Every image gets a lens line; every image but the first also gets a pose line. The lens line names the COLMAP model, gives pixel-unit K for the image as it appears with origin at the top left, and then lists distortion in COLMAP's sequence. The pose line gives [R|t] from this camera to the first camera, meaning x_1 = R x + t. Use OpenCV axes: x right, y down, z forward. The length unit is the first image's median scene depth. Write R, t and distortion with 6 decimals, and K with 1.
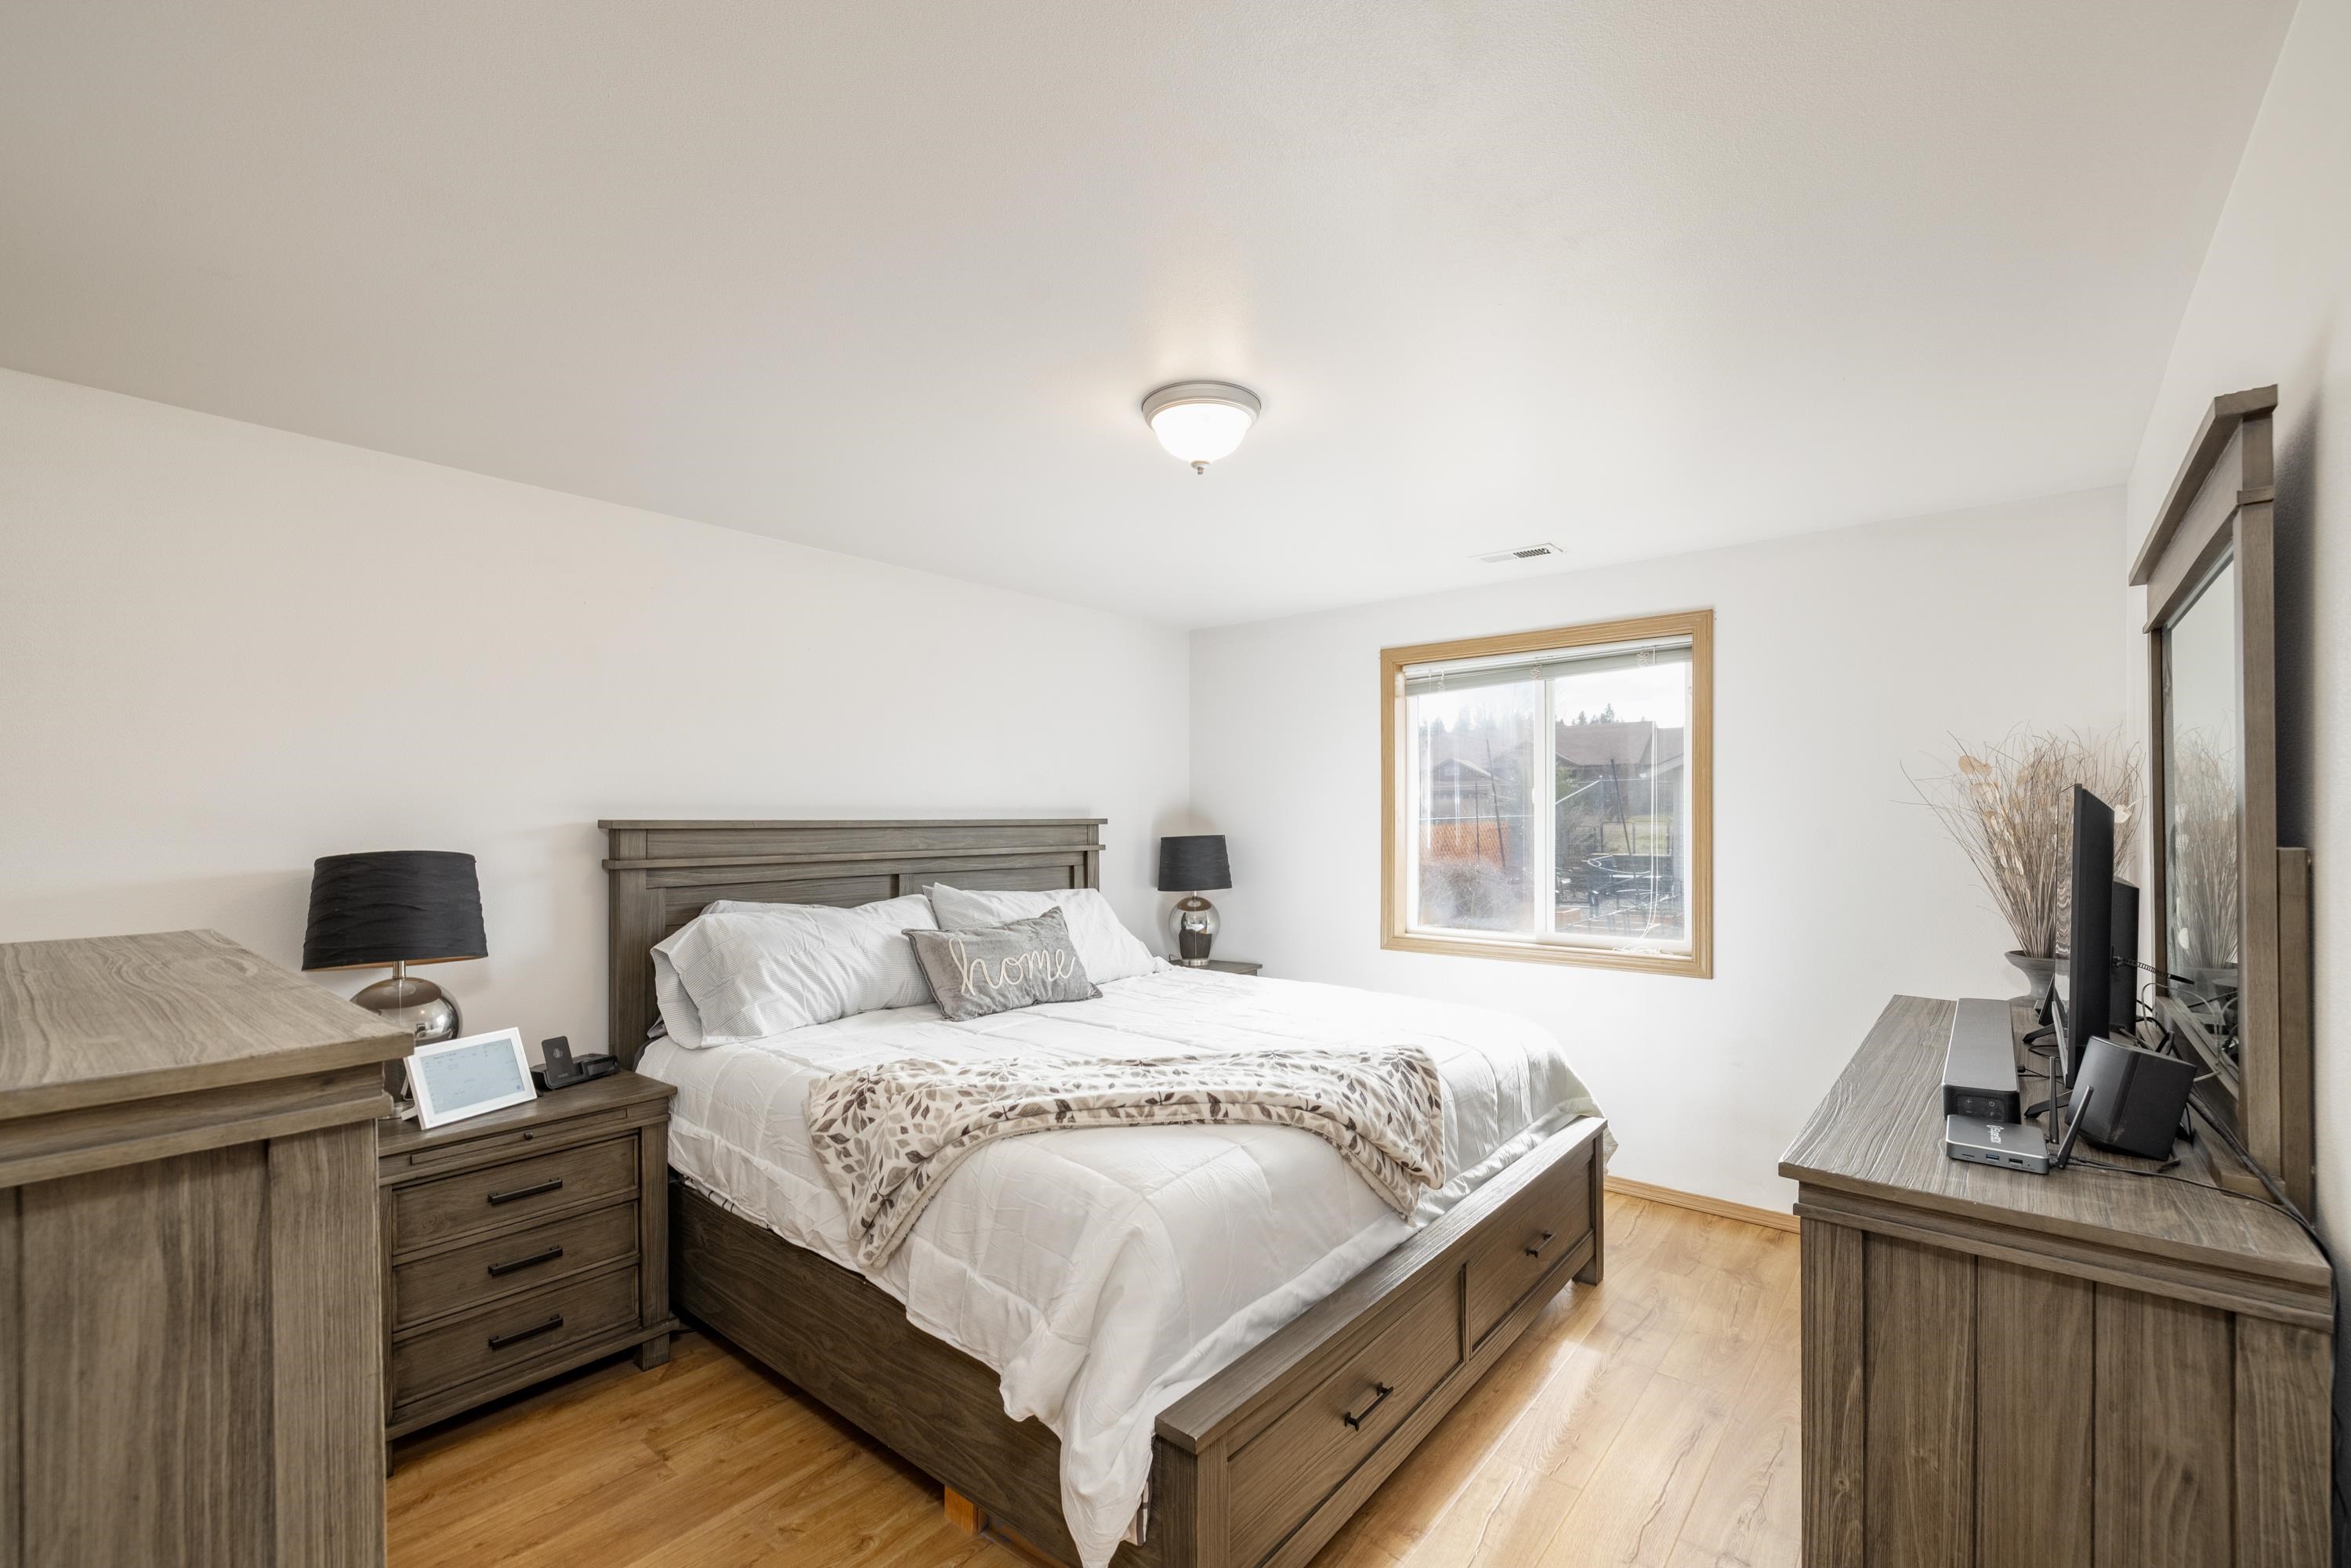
lens RADIAL K [[1009.7, 0, 1184.4], [0, 1009.7, 807.5], [0, 0, 1]] dist [0.003896, 0.000185]
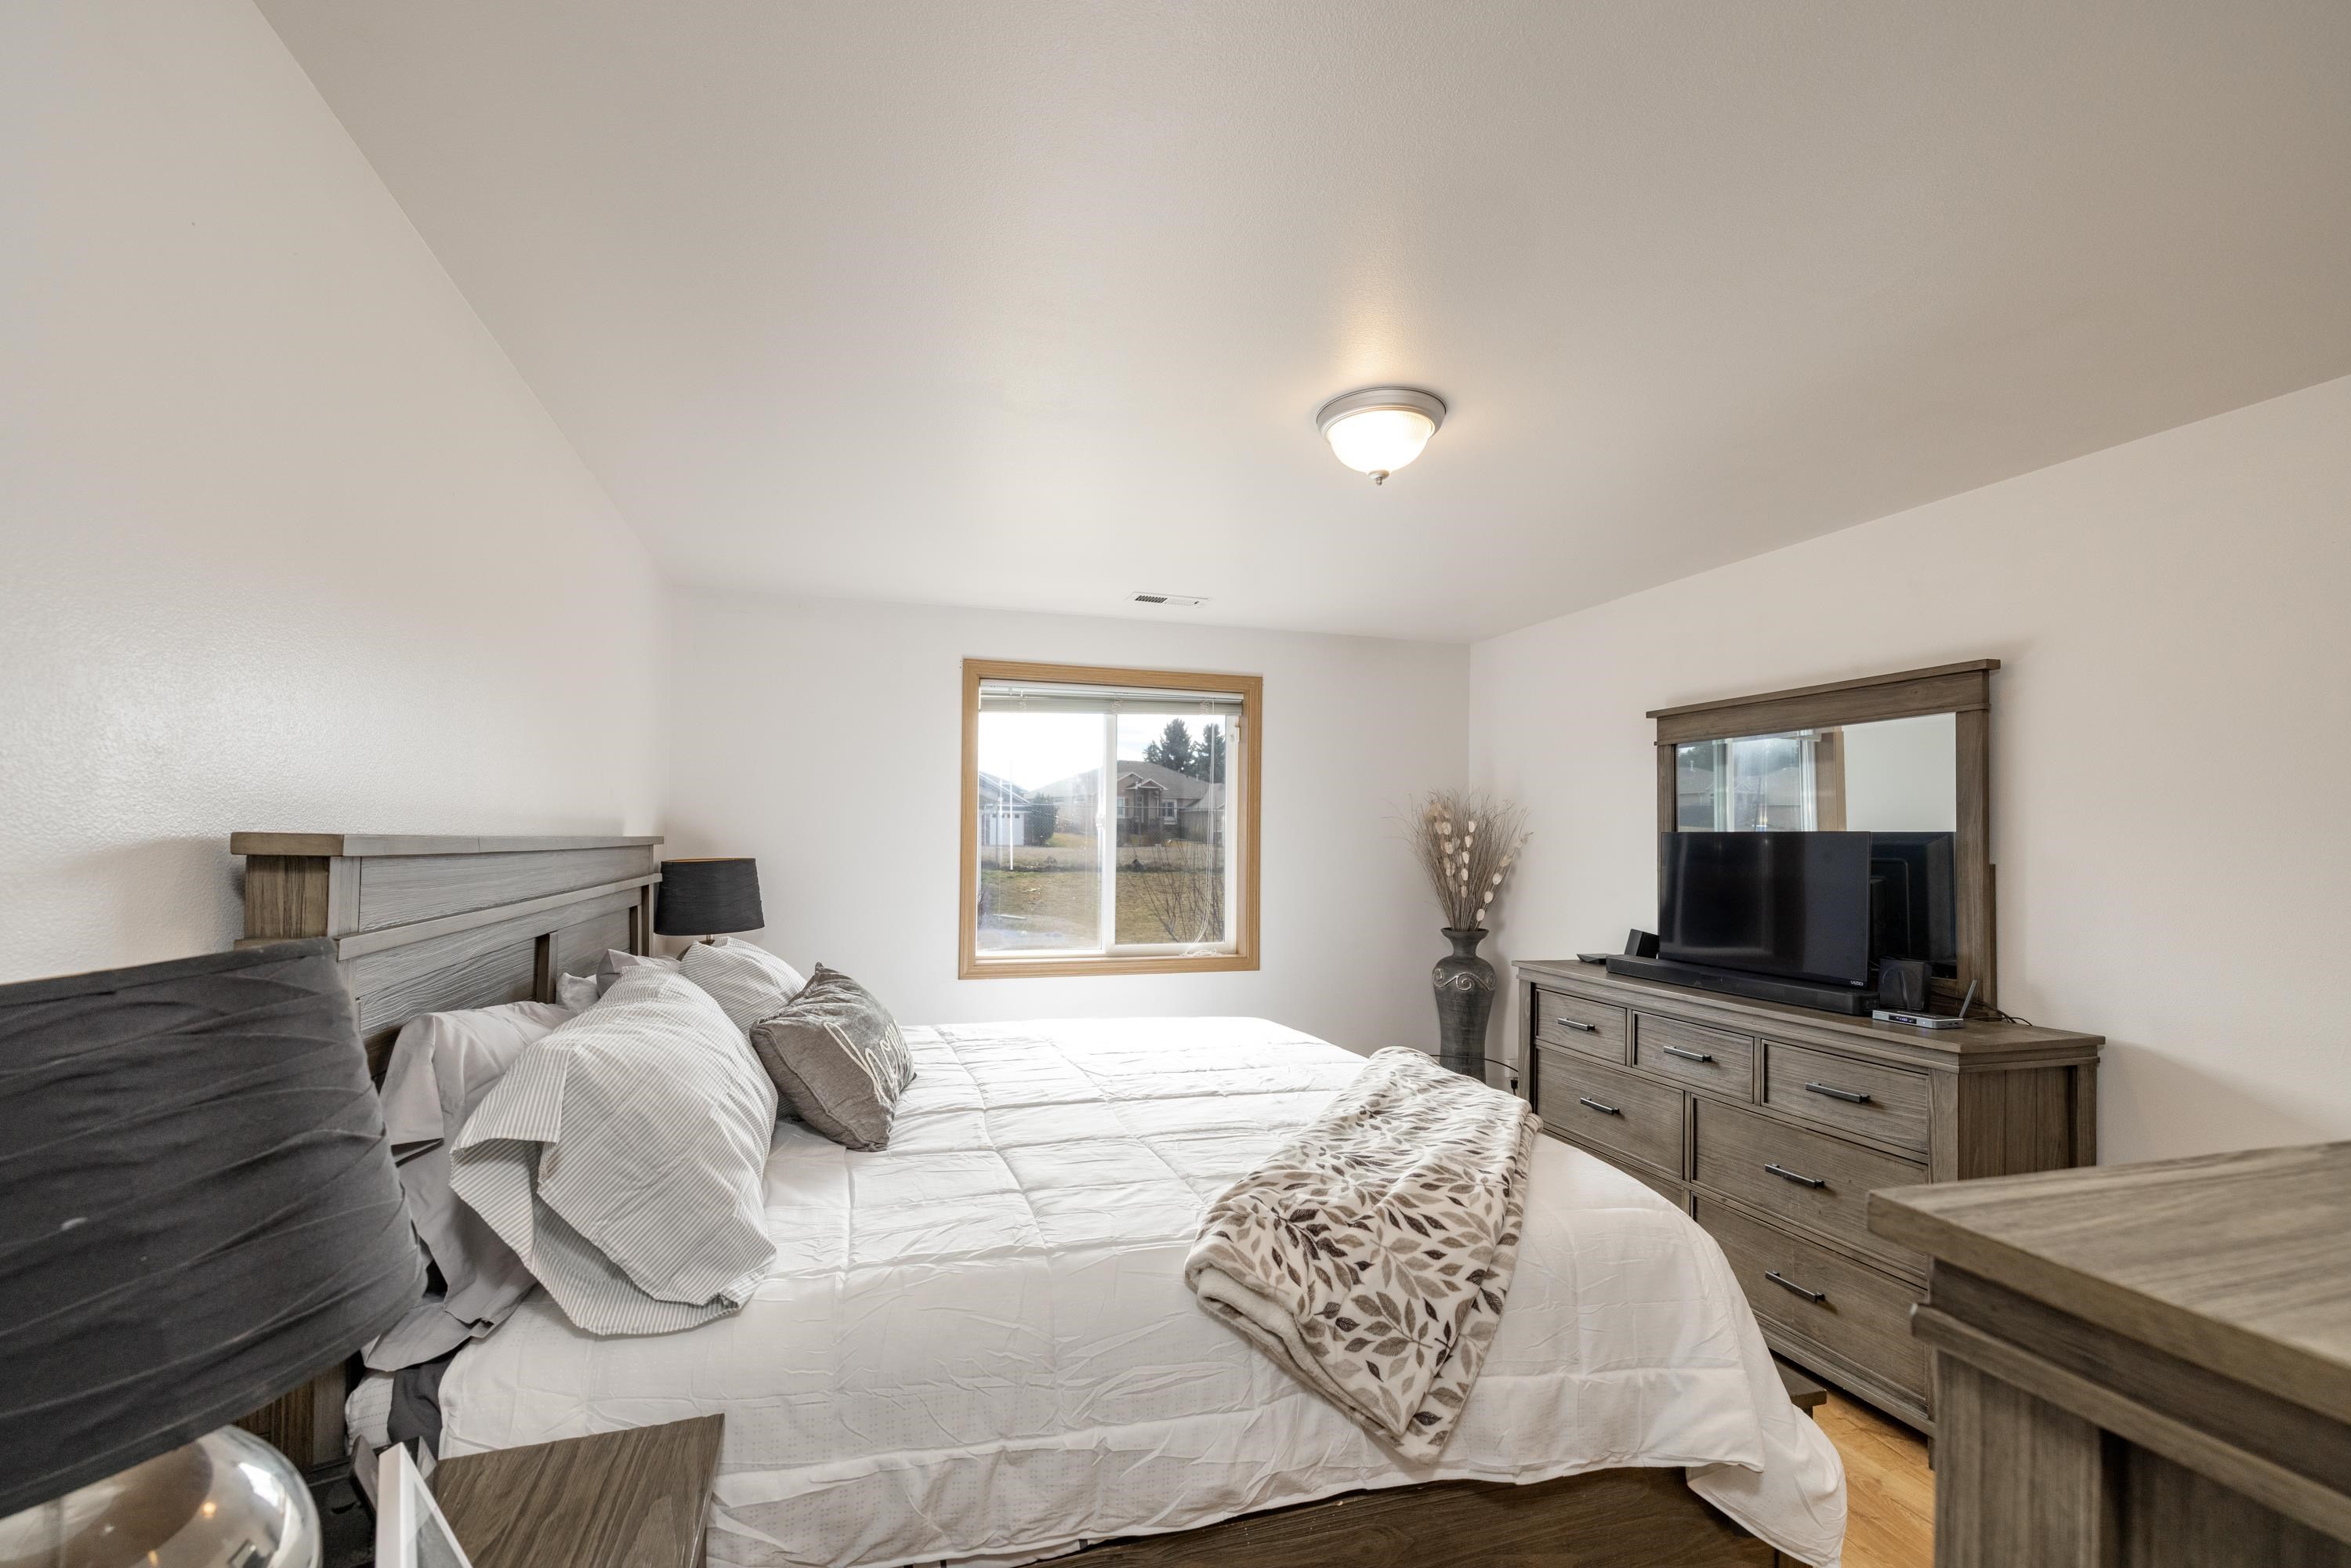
lens RADIAL K [[977.2, 0, 1166.6], [0, 977.2, 825.3], [0, 0, 1]] dist [0.003148, 0.000202]
pose [[0.556861, 0.018699, 0.830395, -0.889500], [-0.017544, 0.999788, -0.010748, 0.007684], [-0.830420, -0.008583, 0.557072, 0.673014]]
